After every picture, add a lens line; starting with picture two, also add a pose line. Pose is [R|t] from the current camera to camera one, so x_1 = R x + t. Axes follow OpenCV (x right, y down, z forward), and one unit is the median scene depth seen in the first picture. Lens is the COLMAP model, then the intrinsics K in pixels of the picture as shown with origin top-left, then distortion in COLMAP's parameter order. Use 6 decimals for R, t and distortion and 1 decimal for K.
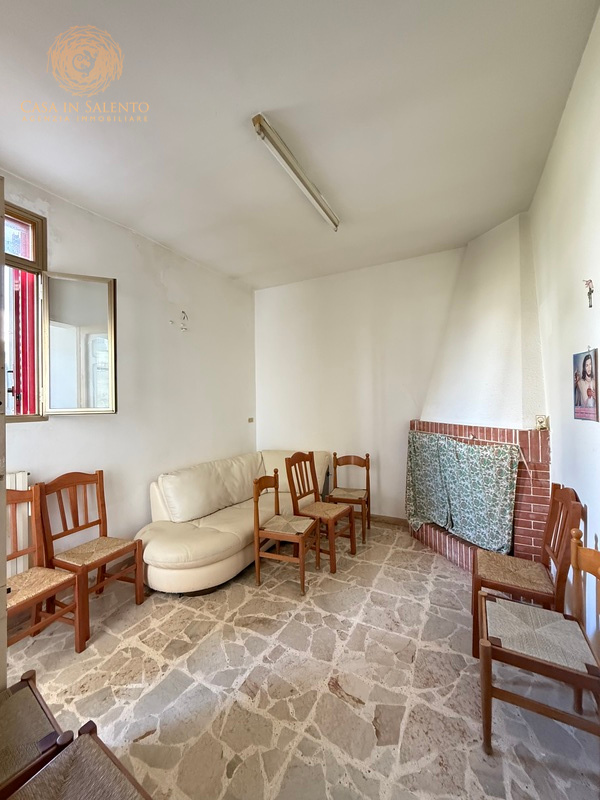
lens RADIAL K [[317.4, 0, 303.8], [0, 317.4, 401.3], [0, 0, 1]] dist [0.000506, 0.000365]
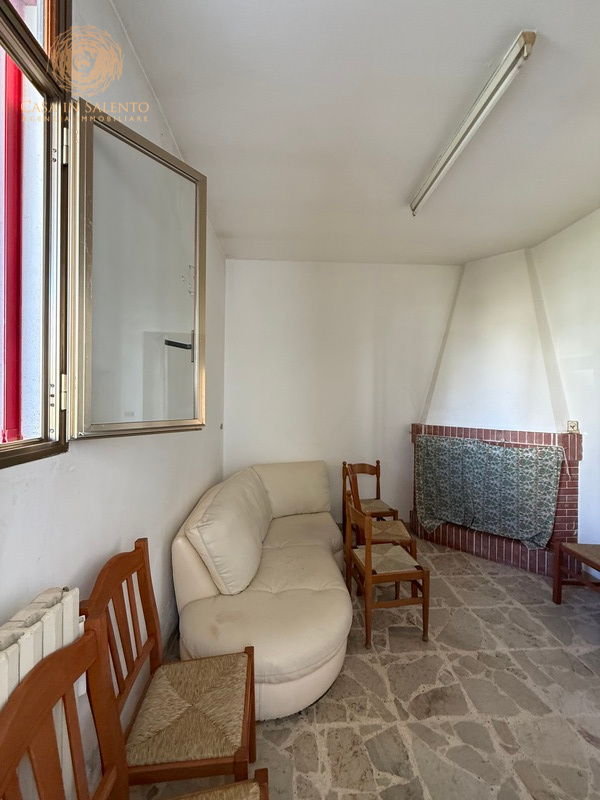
lens RADIAL K [[317.4, 0, 298.3], [0, 317.4, 399.9], [0, 0, 1]] dist [0.000506, 0.000365]
pose [[0.864359, 0.017224, 0.502581, -0.703962], [-0.019361, 0.999812, -0.000968, -0.013943], [-0.502503, -0.008893, 0.864530, 0.439465]]
